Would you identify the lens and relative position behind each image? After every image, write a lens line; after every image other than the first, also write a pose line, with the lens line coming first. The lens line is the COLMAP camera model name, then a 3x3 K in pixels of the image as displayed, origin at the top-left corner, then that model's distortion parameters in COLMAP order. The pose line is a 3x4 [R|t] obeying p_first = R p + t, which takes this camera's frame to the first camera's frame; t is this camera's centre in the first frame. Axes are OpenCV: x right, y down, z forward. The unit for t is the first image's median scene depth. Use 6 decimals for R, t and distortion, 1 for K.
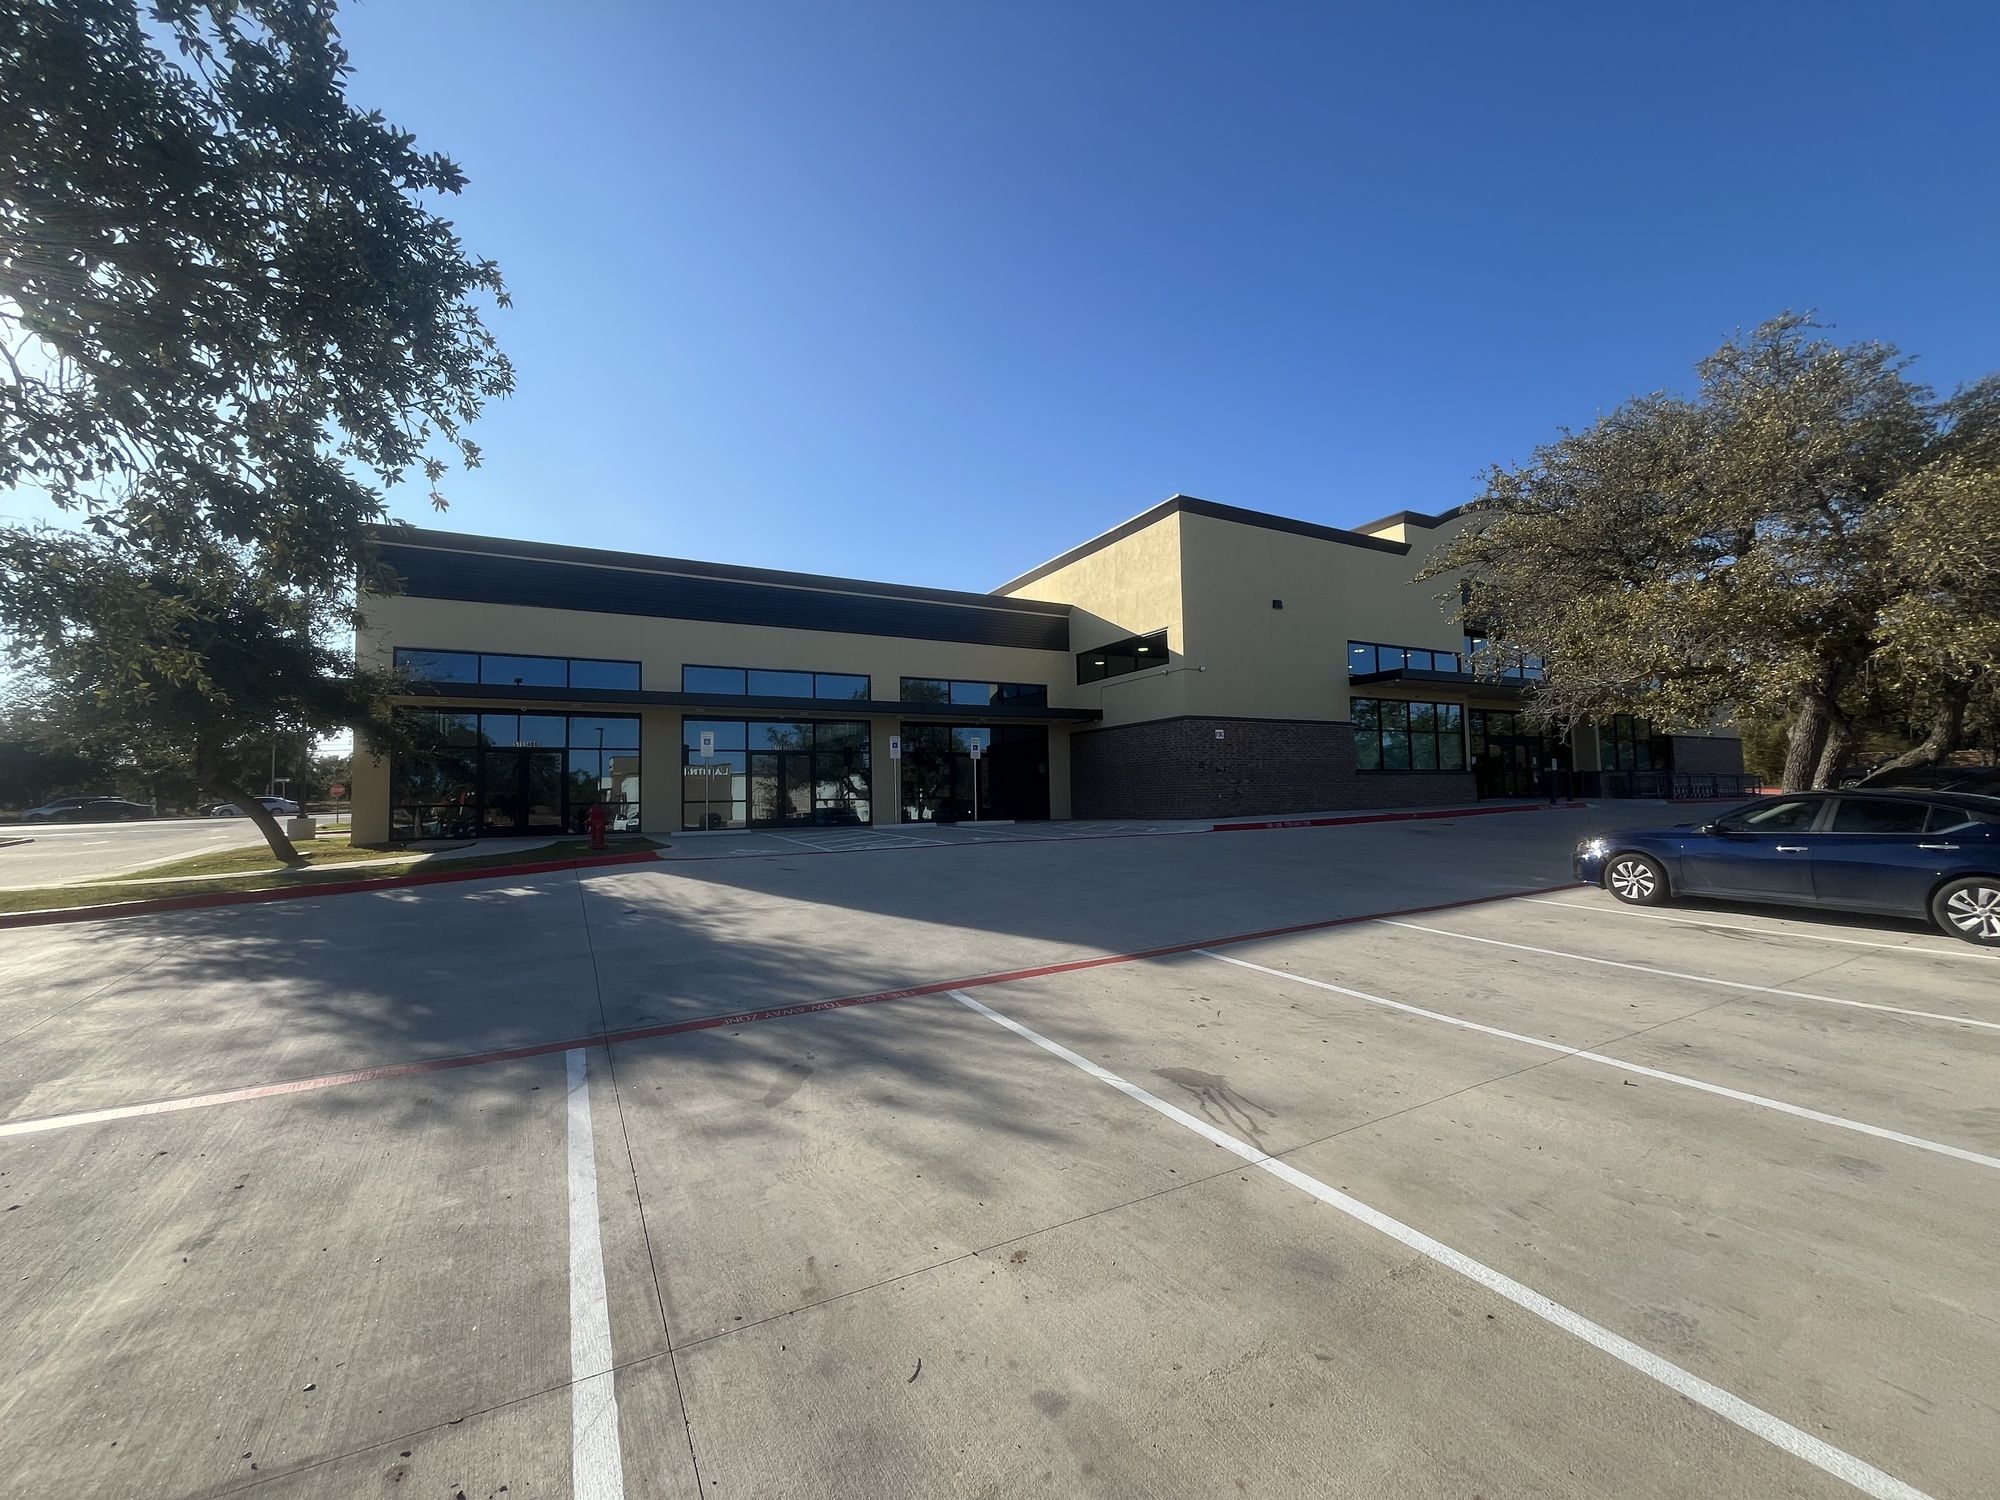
lens RADIAL K [[806.3, 0, 995.5], [0, 806.3, 755.2], [0, 0, 1]] dist [-0.001379, 0.000291]
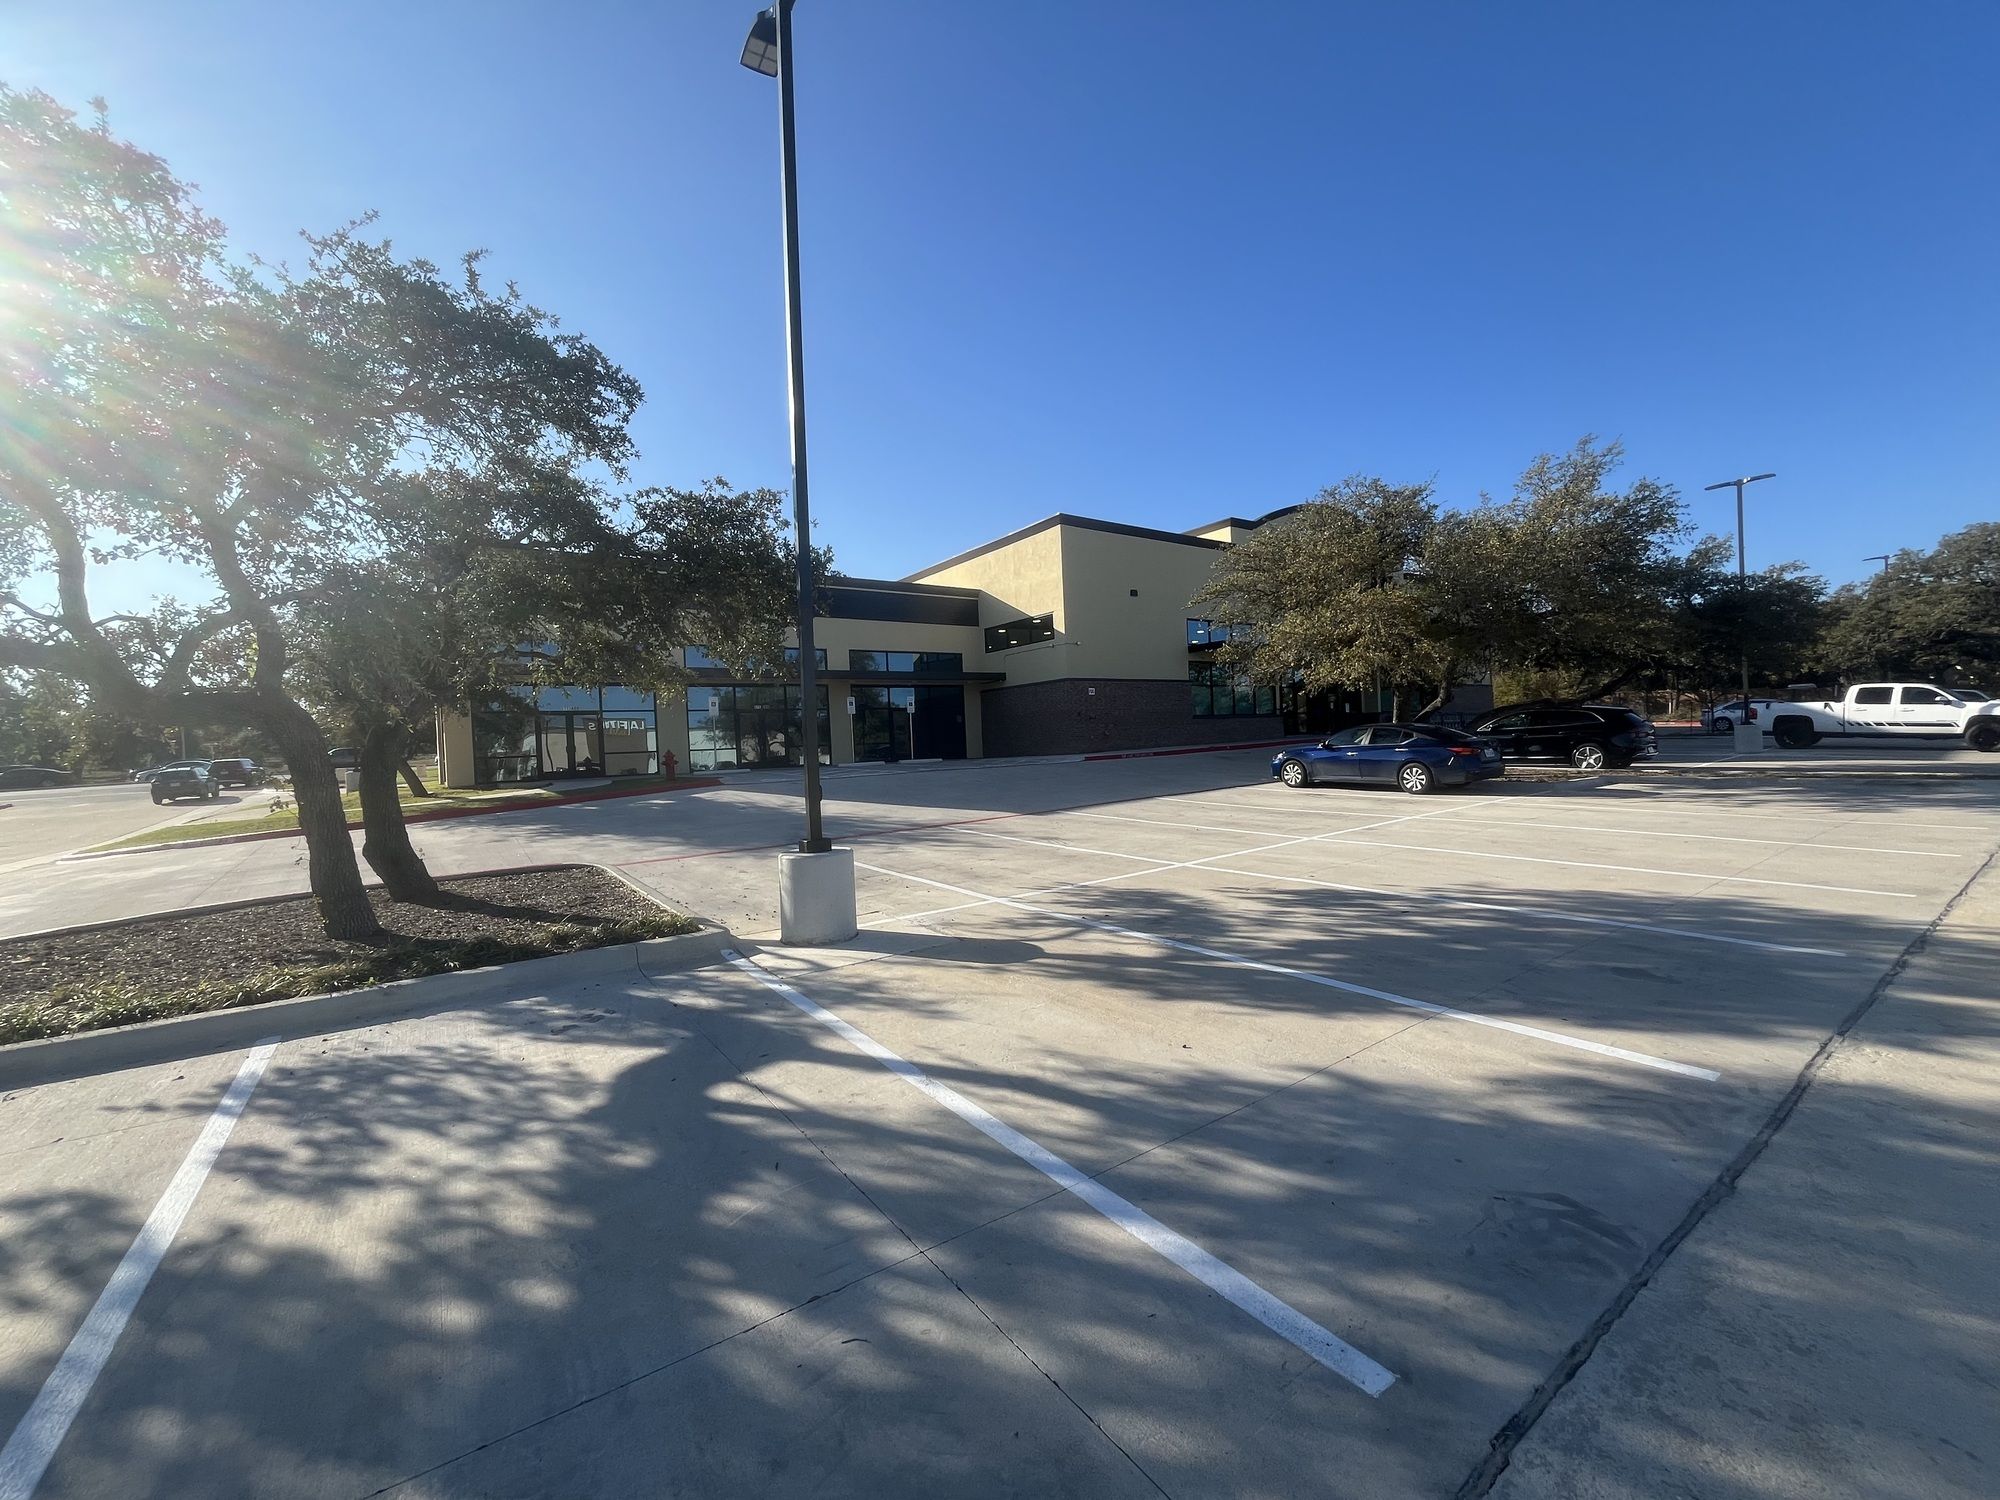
lens RADIAL K [[806.3, 0, 995.5], [0, 806.3, 755.2], [0, 0, 1]] dist [-0.001379, 0.000291]
pose [[0.992463, -0.025137, 0.119940, -0.140139], [0.017383, 0.997717, 0.065265, -0.029465], [-0.121307, -0.062688, 0.990634, -0.964367]]
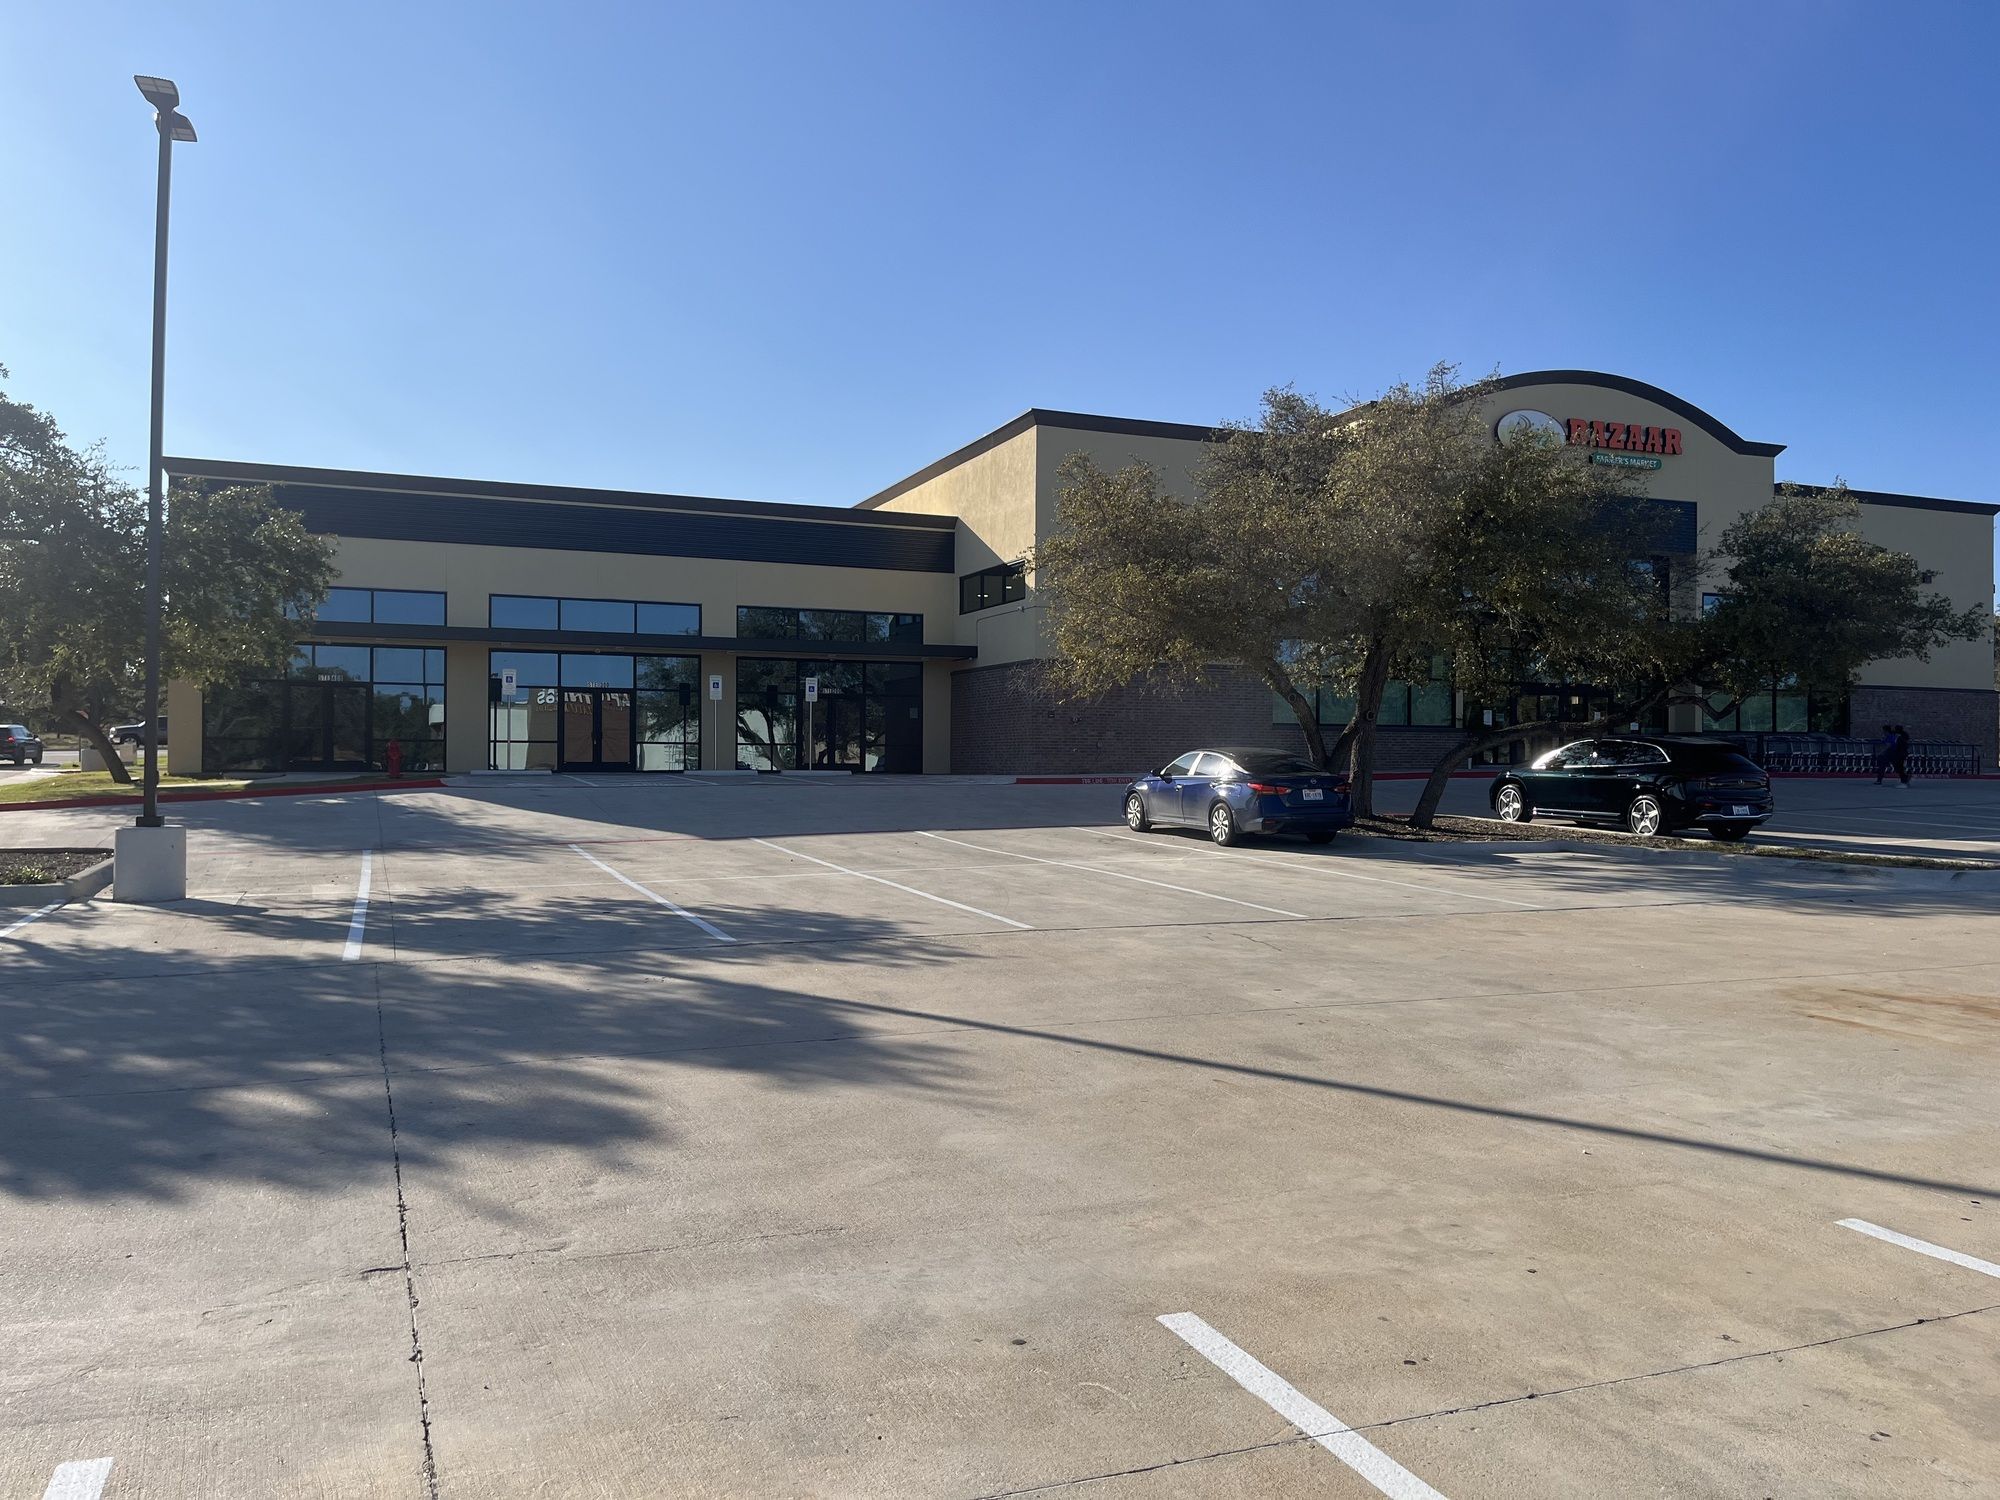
lens RADIAL K [[1499.2, 0, 998.0], [0, 1499.2, 770.2], [0, 0, 1]] dist [0.078708, -0.102421]
pose [[0.994411, 0.026741, -0.102137, 1.041588], [-0.020367, 0.997809, 0.062945, -0.085123], [0.103597, -0.060513, 0.992777, -1.886675]]
